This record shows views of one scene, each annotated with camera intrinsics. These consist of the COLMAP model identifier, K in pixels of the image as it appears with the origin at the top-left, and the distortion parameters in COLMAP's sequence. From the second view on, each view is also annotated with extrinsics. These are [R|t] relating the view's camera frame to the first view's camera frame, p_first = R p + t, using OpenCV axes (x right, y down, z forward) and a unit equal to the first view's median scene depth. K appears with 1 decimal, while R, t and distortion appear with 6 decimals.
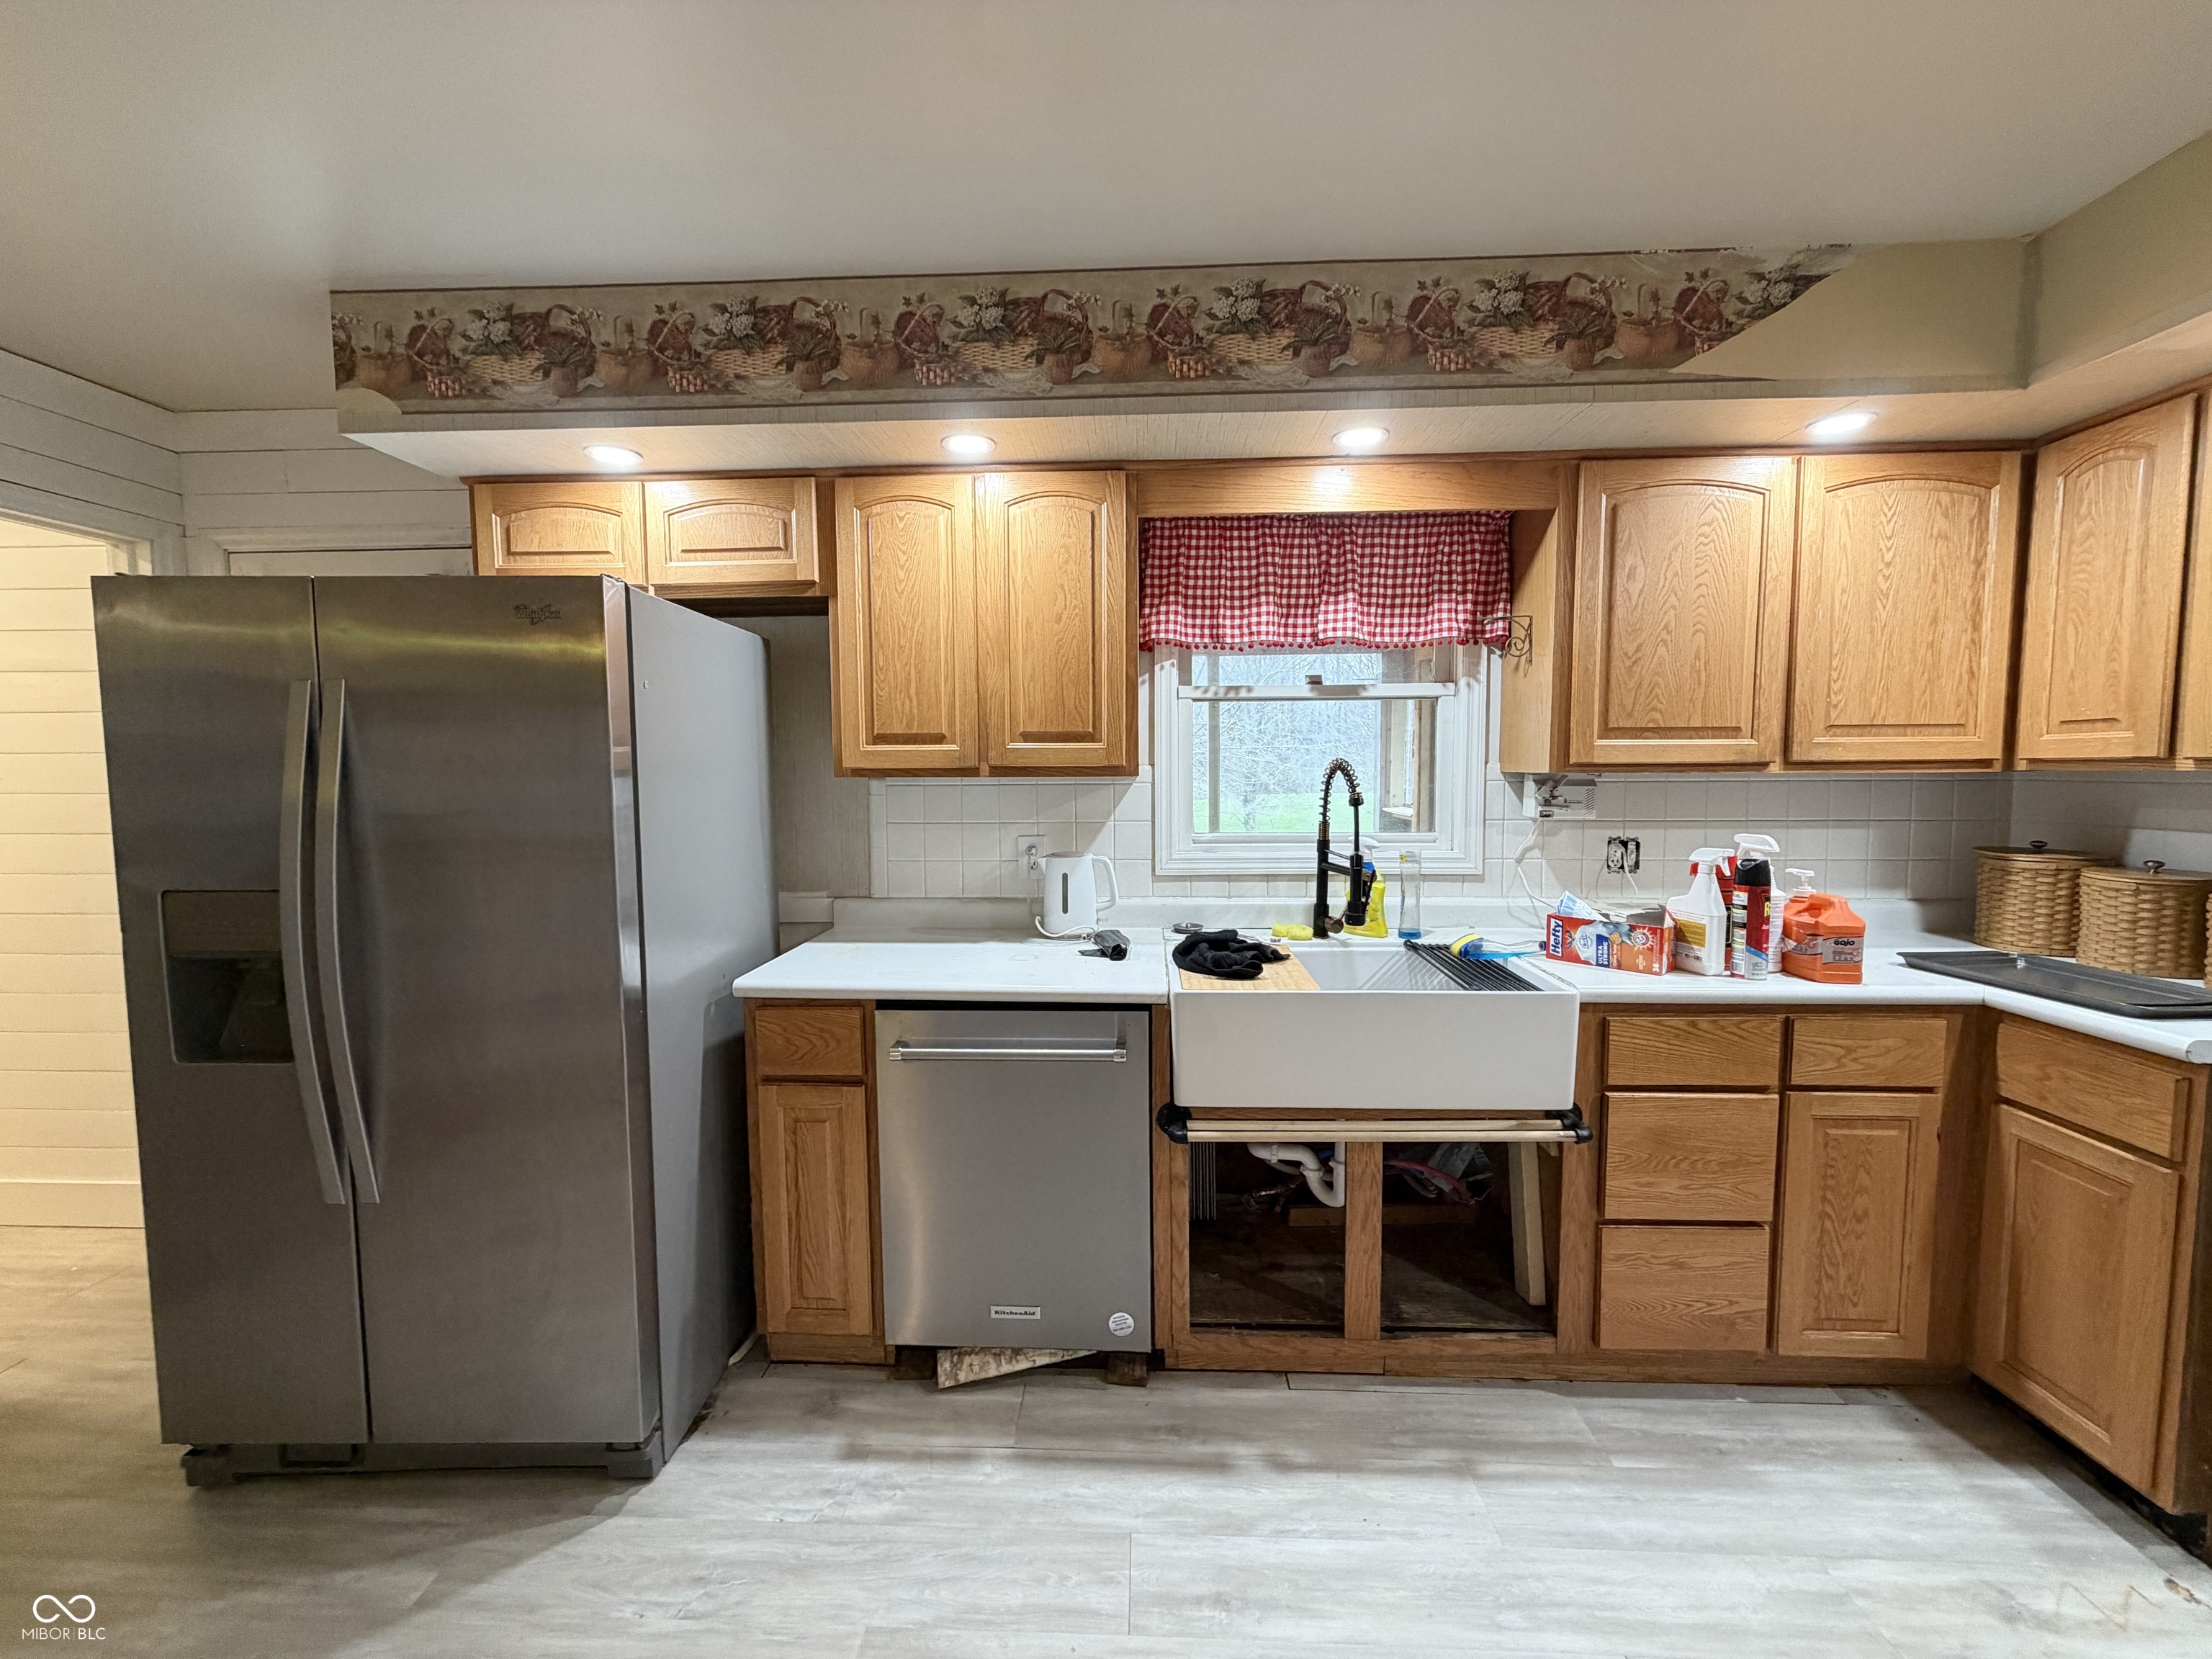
lens RADIAL K [[881.6, 0, 1104.6], [0, 881.6, 830.4], [0, 0, 1]] dist [0.000881, -0.000443]
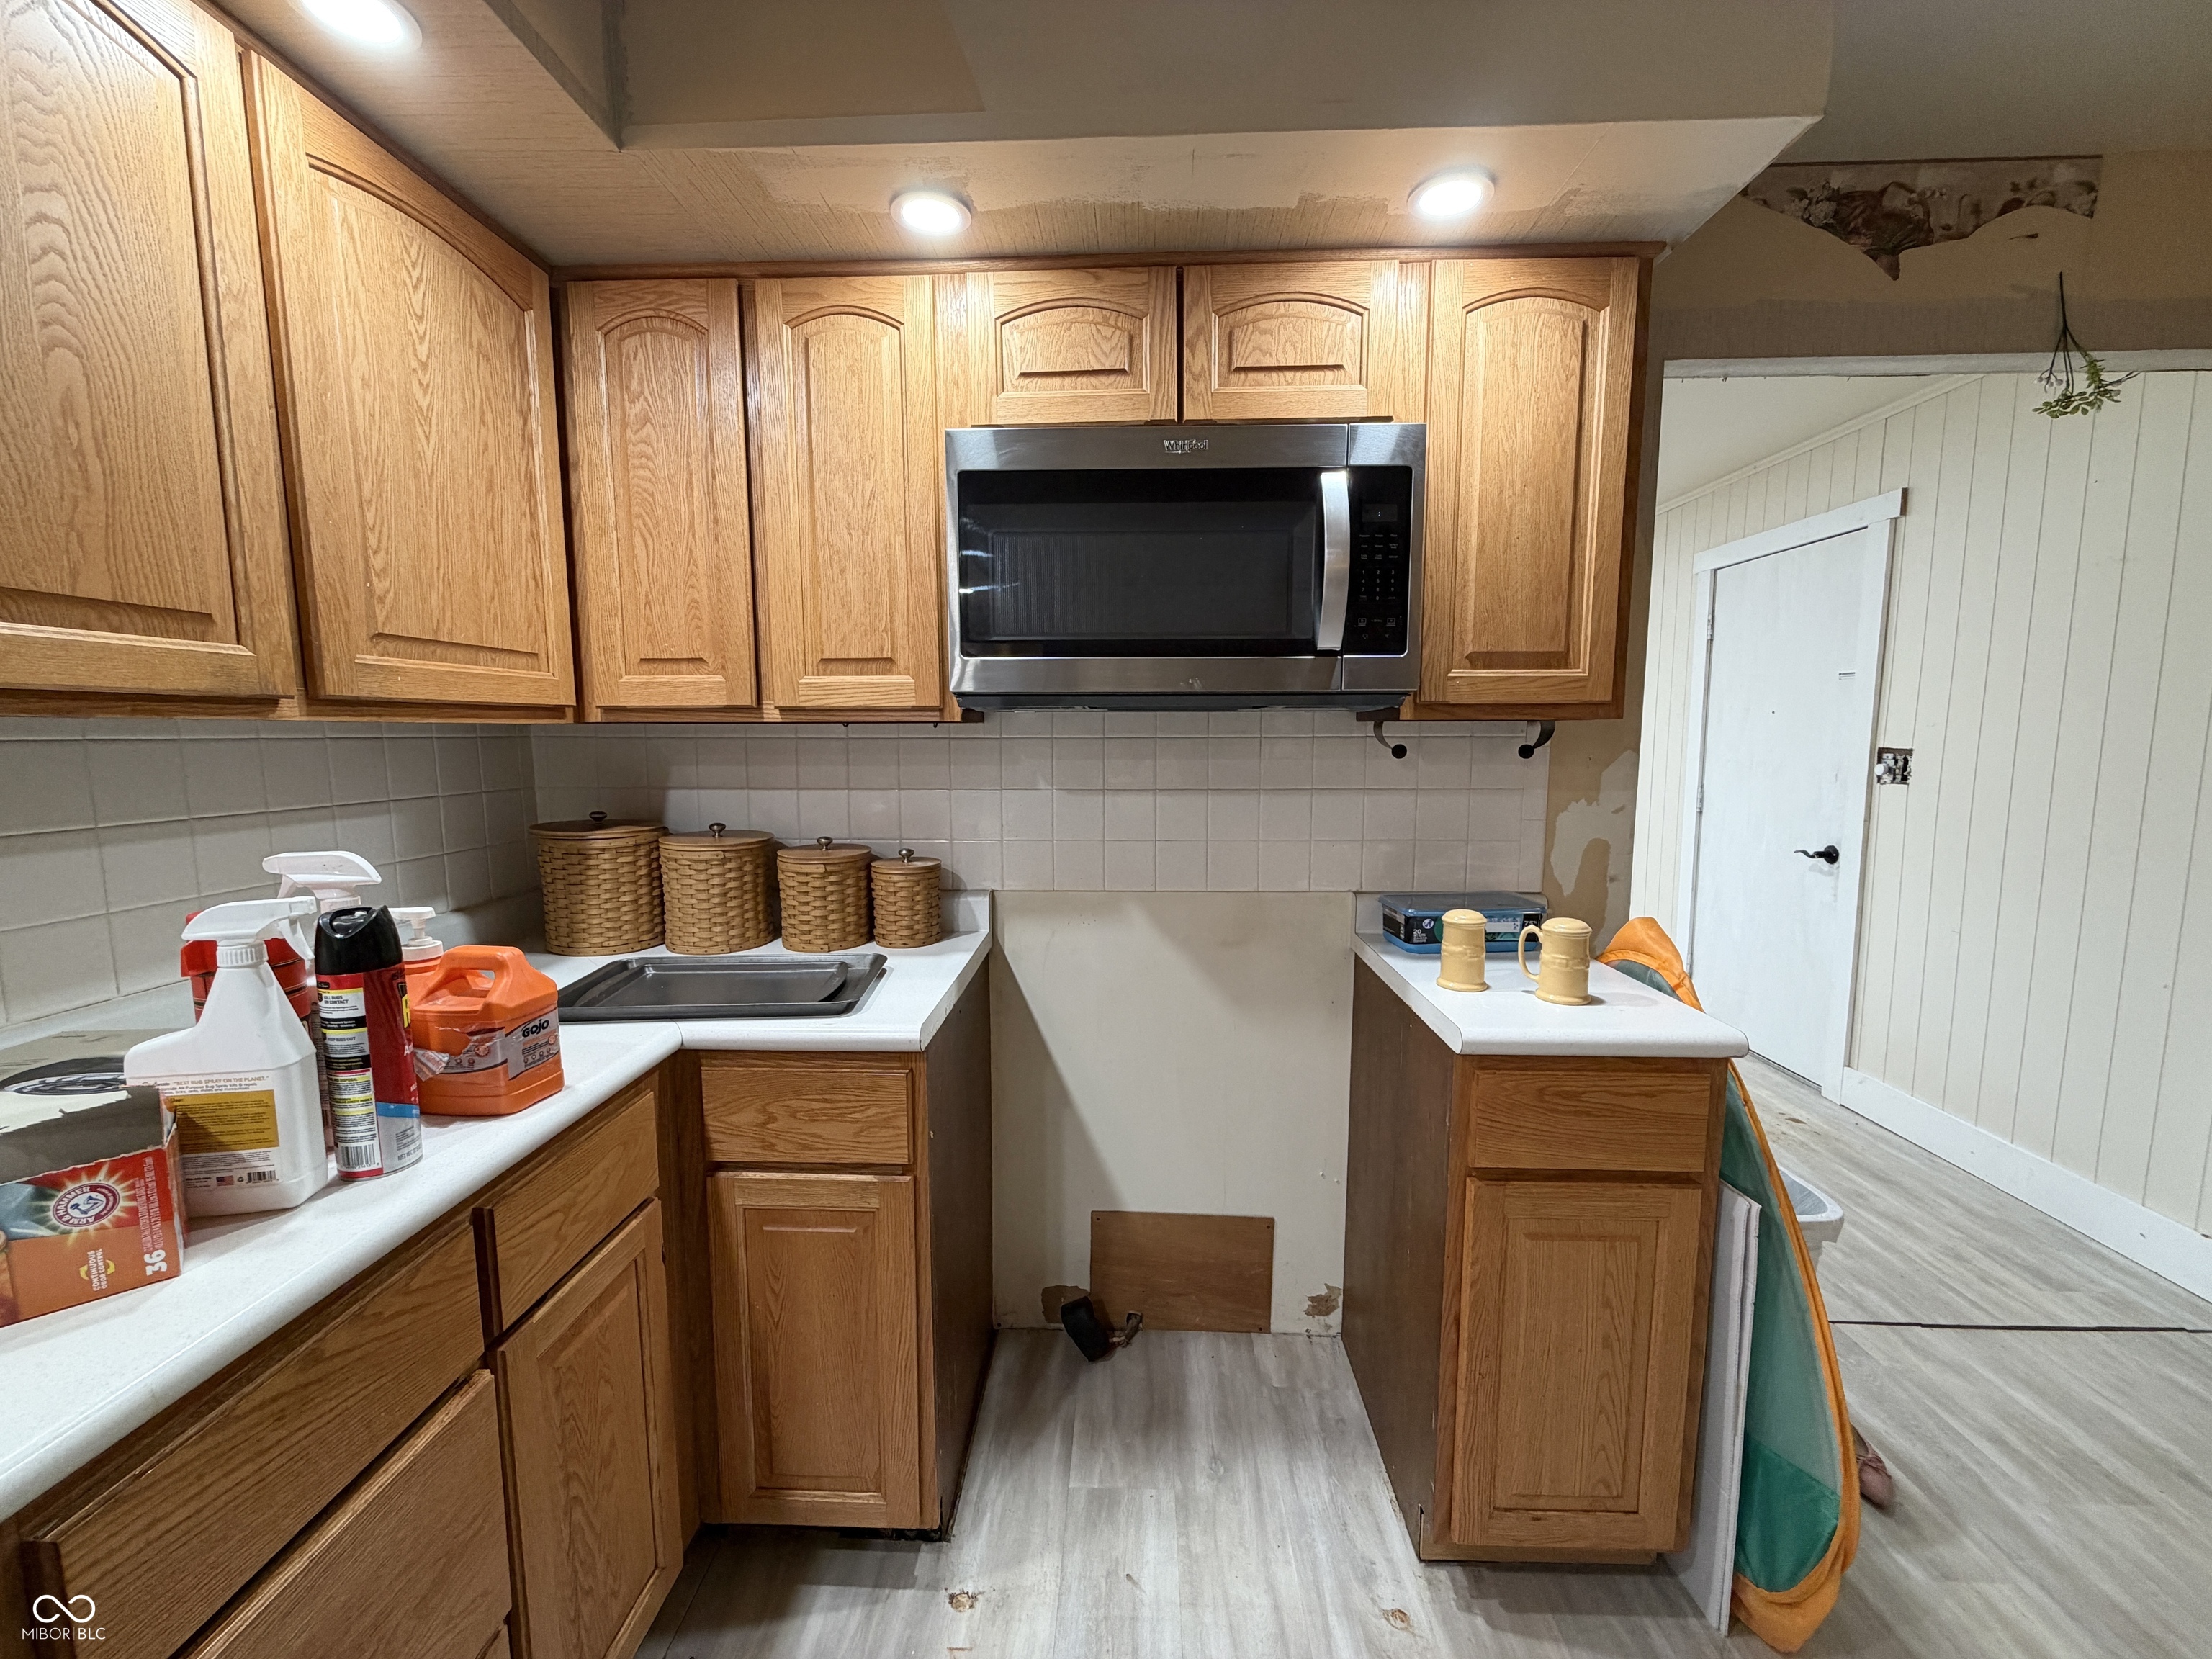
lens RADIAL K [[881.6, 0, 1104.6], [0, 881.6, 830.4], [0, 0, 1]] dist [0.000881, -0.000443]
pose [[-0.001059, -0.106603, 0.994301, 0.290387], [0.070028, 0.991853, 0.106415, -0.027290], [-0.997544, 0.069741, 0.006415, 0.603819]]
